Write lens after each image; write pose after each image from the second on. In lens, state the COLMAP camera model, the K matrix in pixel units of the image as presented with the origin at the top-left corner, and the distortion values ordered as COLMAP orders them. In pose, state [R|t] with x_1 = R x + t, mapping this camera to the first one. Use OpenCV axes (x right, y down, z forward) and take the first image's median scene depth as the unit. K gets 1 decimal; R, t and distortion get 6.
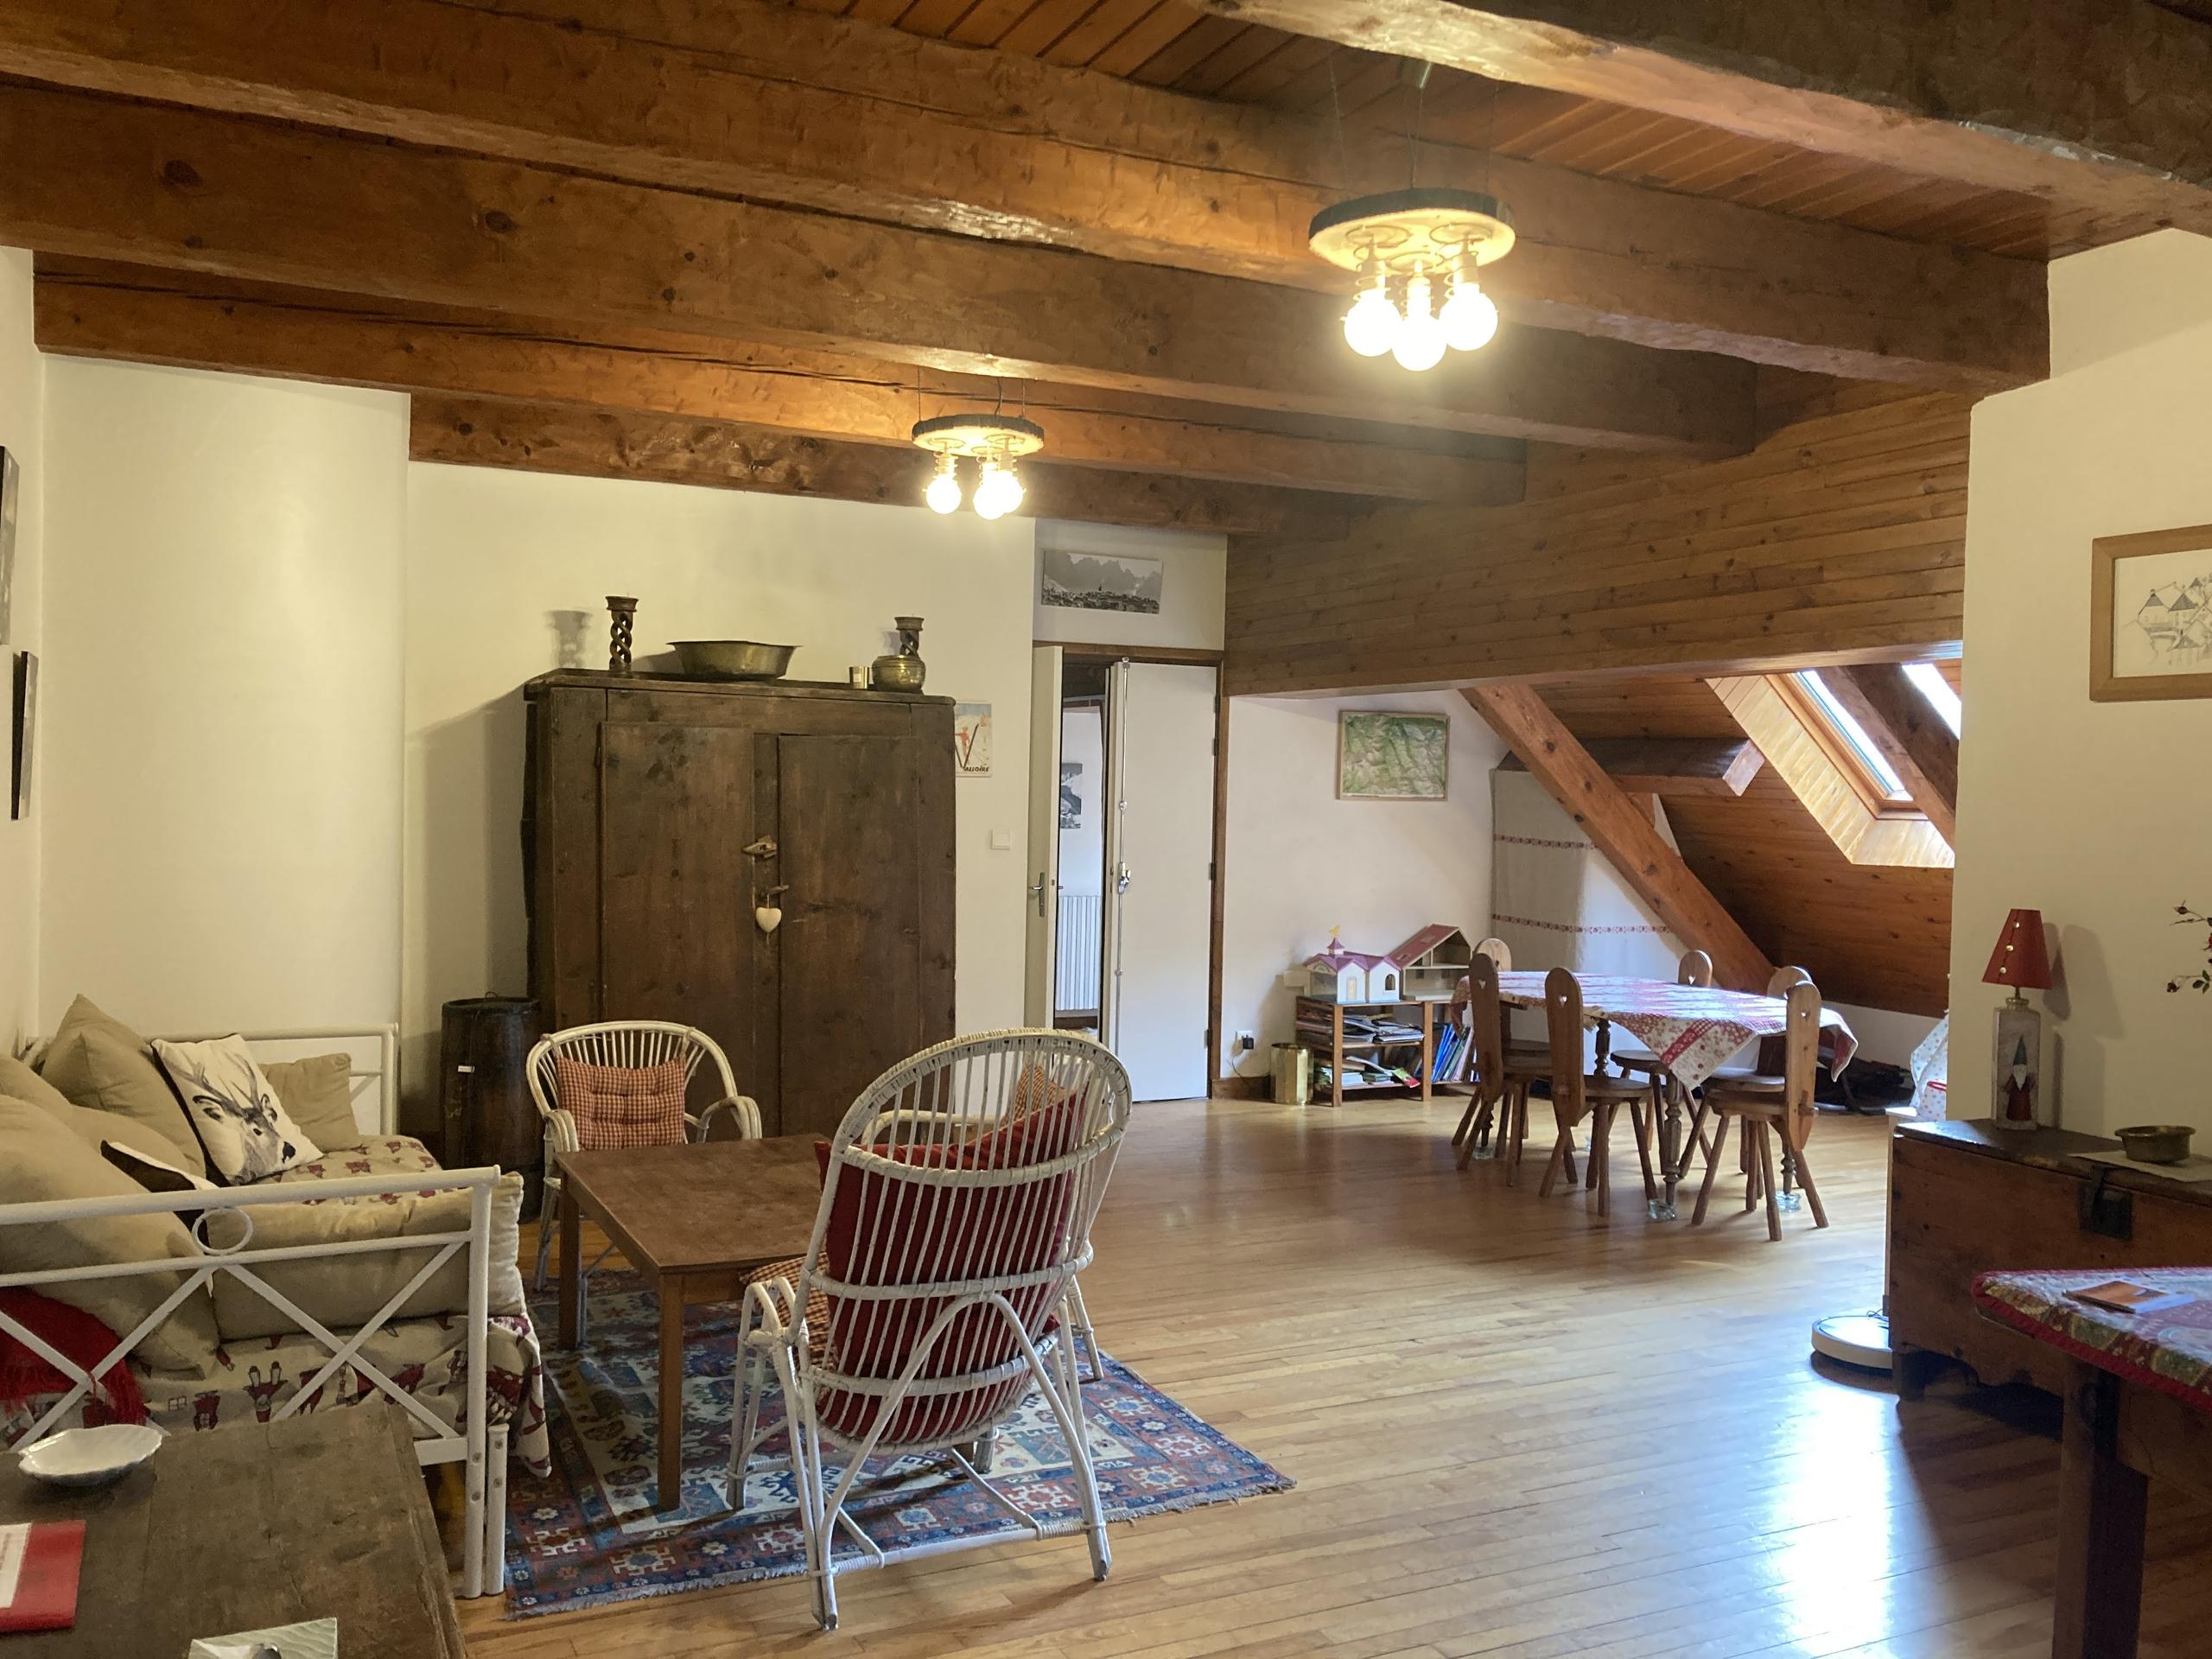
lens RADIAL K [[1812.4, 0, 1097.9], [0, 1812.4, 826.2], [0, 0, 1]] dist [0.062647, -0.060698]
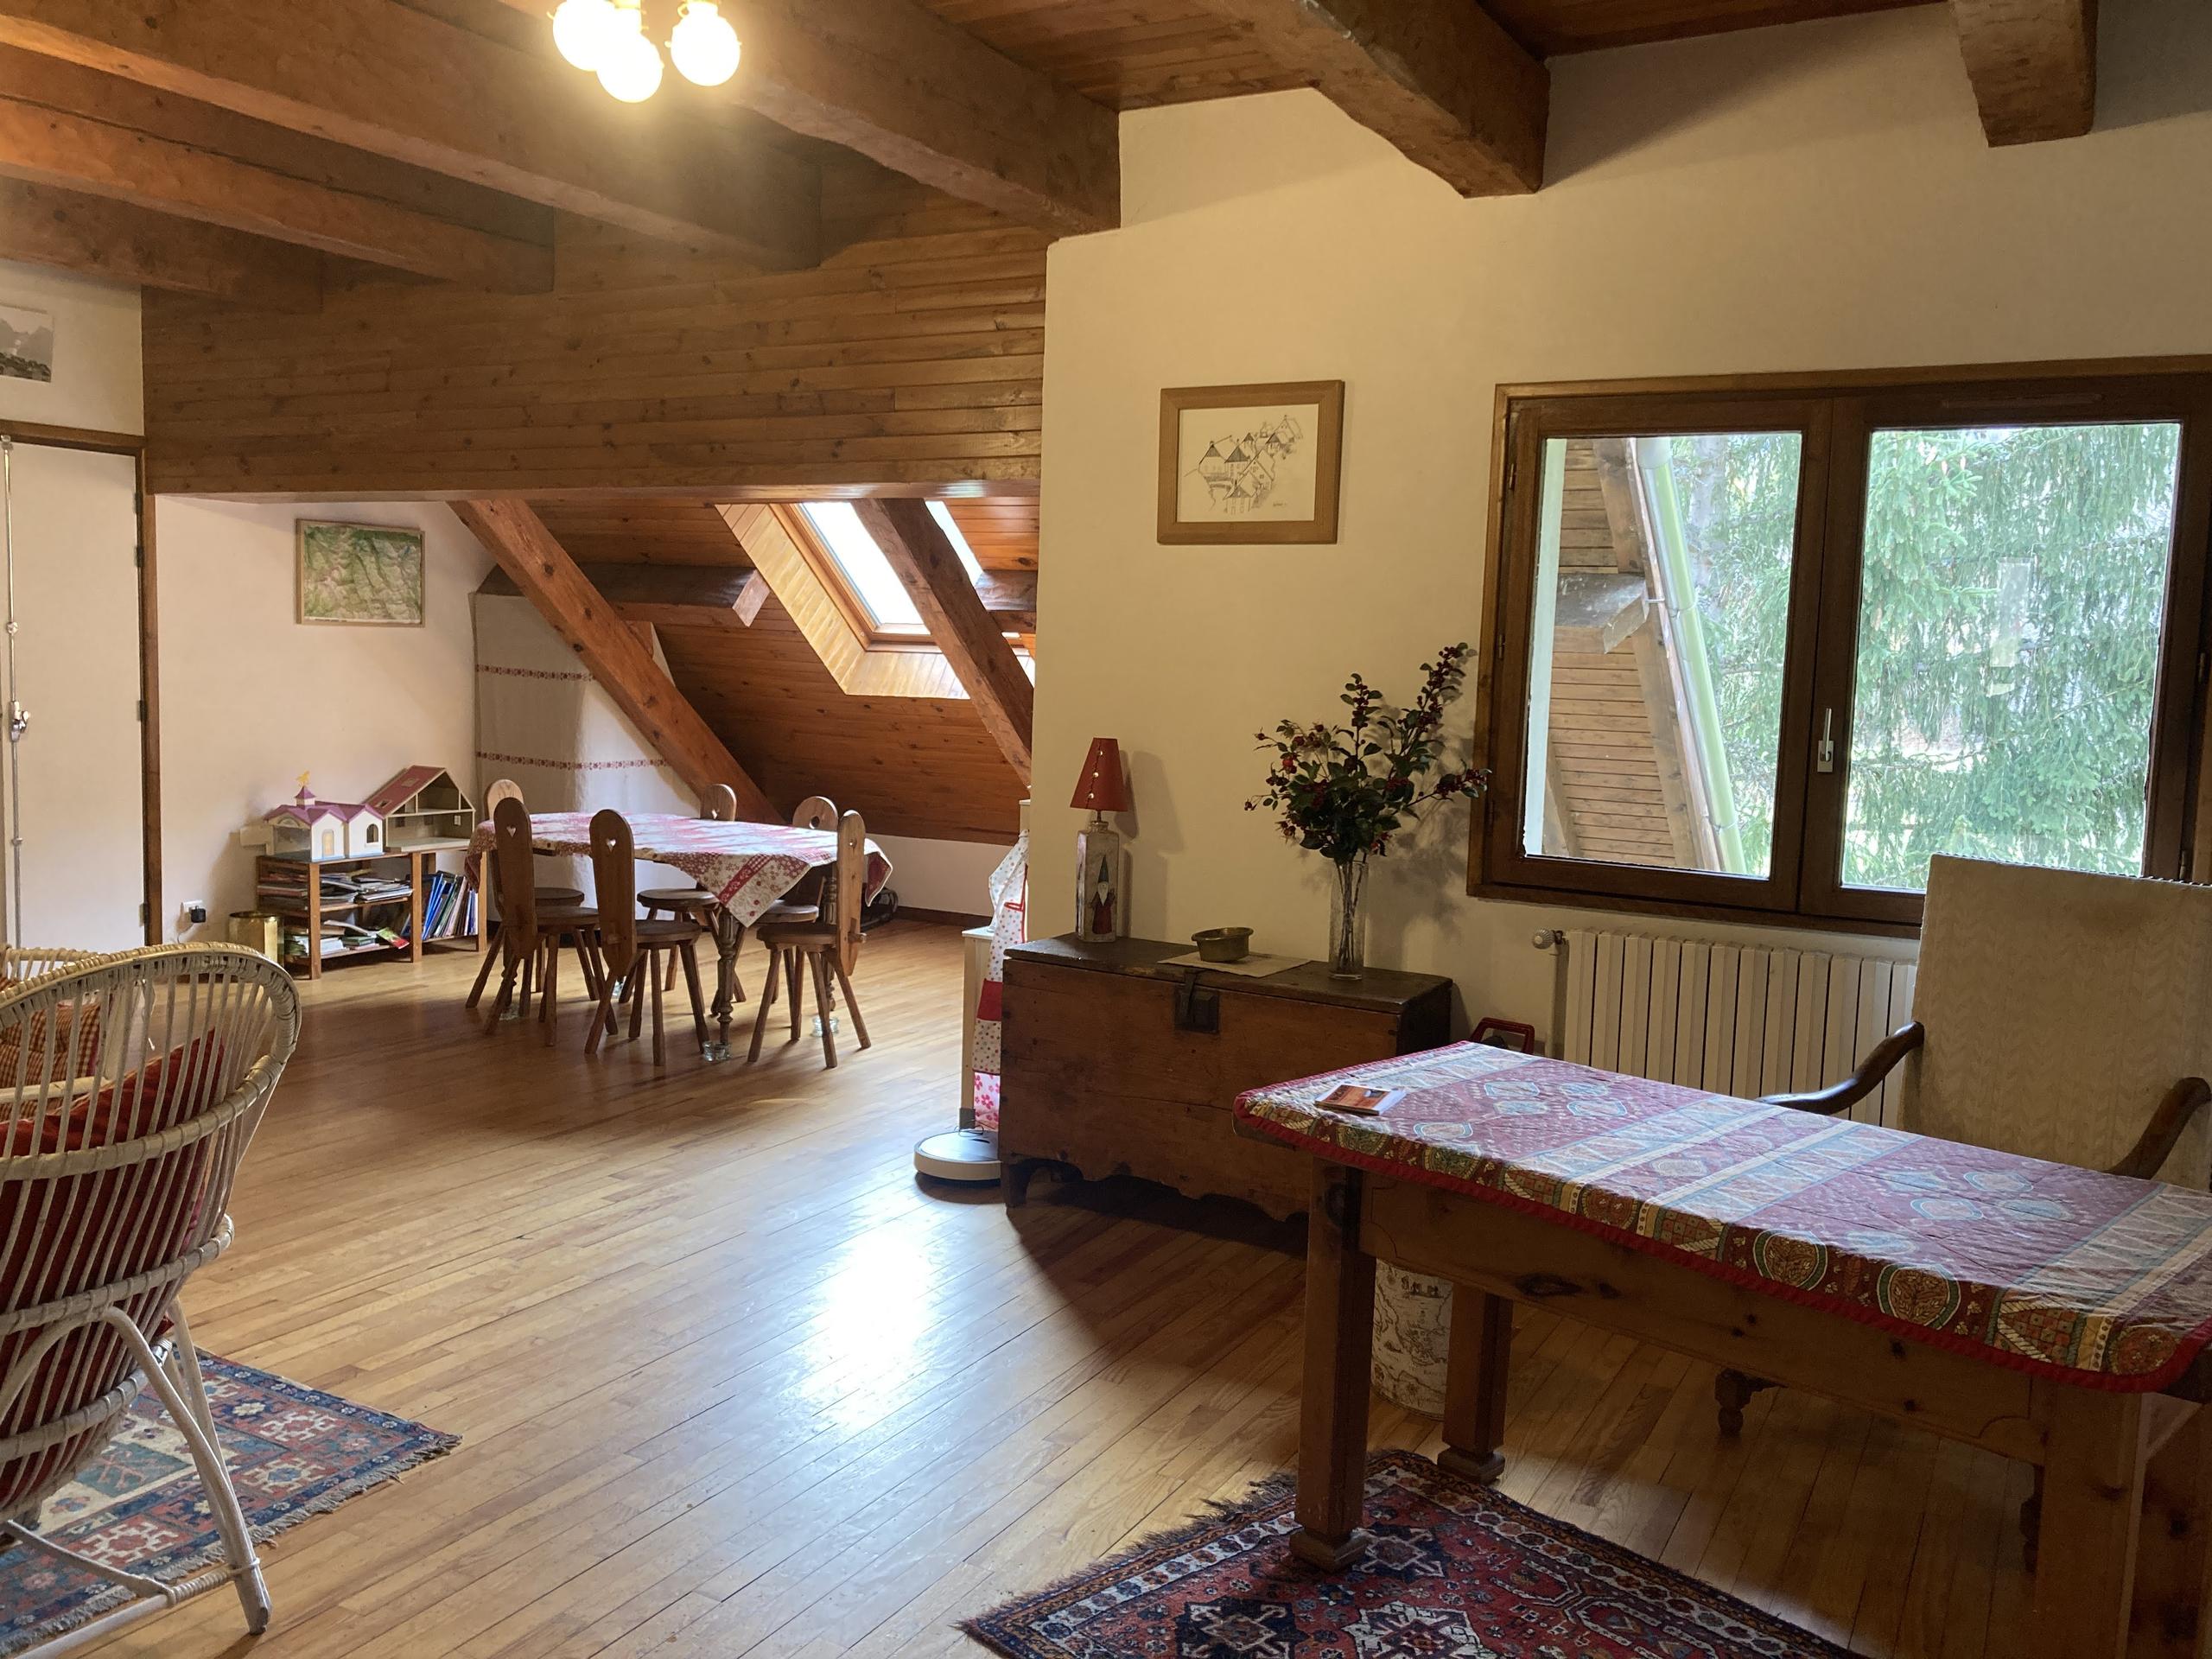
lens RADIAL K [[1812.4, 0, 1105.6], [0, 1812.4, 823.6], [0, 0, 1]] dist [0.062647, -0.060698]
pose [[0.821775, -0.051673, 0.567464, -0.081299], [-0.001308, 0.995706, 0.092563, -0.002245], [-0.569810, -0.076808, 0.818179, 0.112189]]
